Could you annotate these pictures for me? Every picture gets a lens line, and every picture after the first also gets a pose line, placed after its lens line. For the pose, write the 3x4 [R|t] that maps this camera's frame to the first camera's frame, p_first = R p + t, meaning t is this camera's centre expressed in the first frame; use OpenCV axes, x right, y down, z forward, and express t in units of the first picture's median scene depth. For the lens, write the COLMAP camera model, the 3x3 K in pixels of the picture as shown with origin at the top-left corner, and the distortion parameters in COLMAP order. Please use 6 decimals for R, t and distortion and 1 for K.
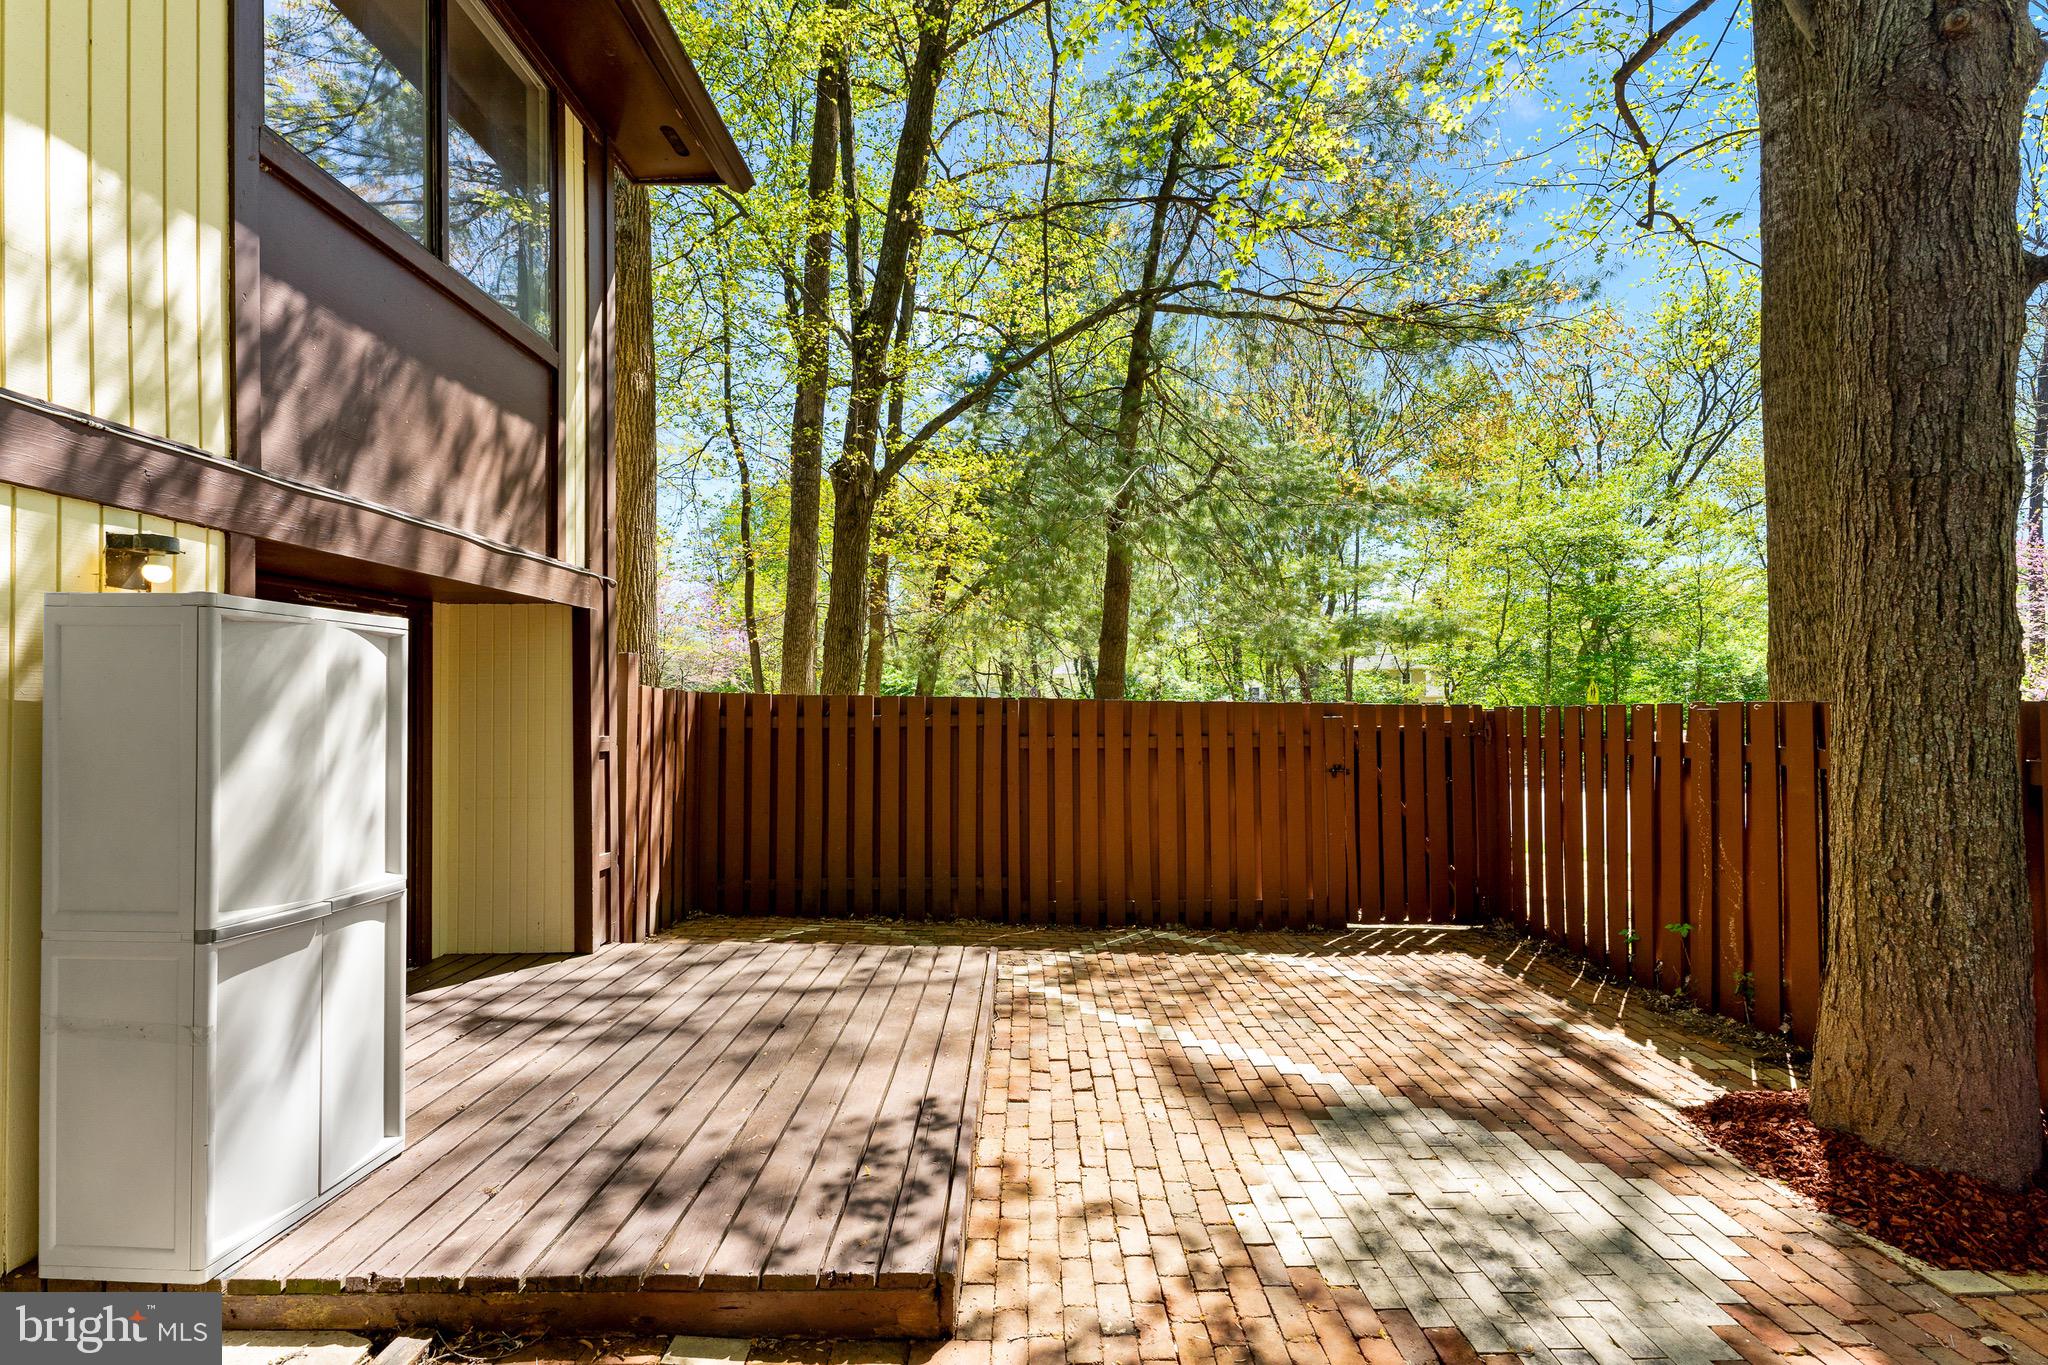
lens RADIAL K [[825.2, 0, 1018.9], [0, 825.2, 706.3], [0, 0, 1]] dist [0.000415, 0.000206]
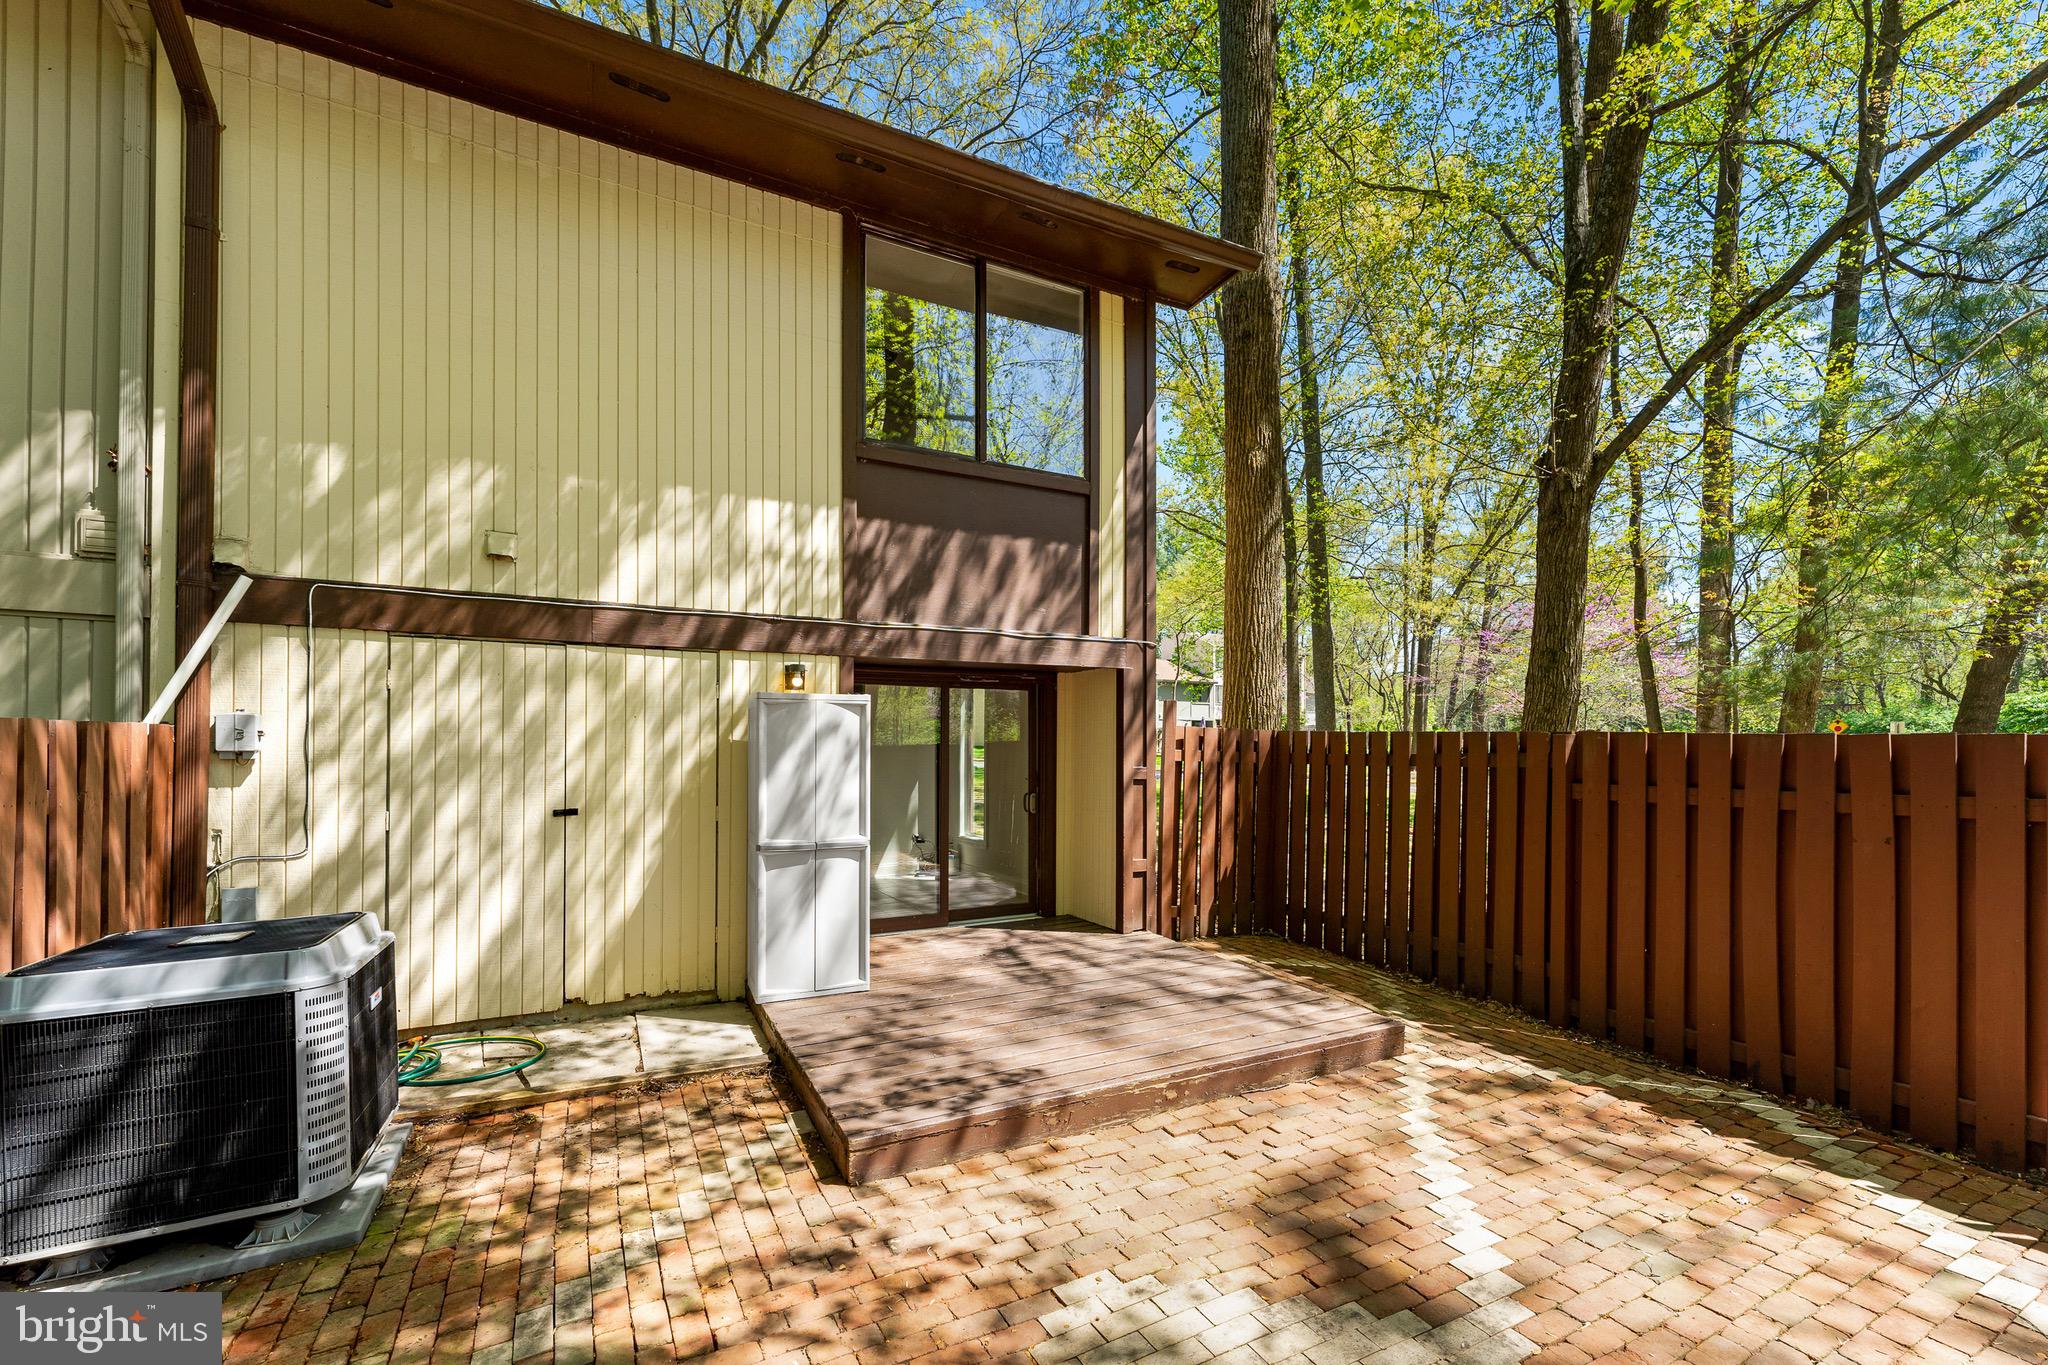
lens RADIAL K [[830.4, 0, 1023.8], [0, 830.4, 743.9], [0, 0, 1]] dist [0.000482, 0.000200]
pose [[0.471226, 0.001677, -0.882011, 0.661314], [0.000215, 0.999998, 0.002017, -0.002896], [0.882013, -0.001140, 0.471224, 0.287580]]
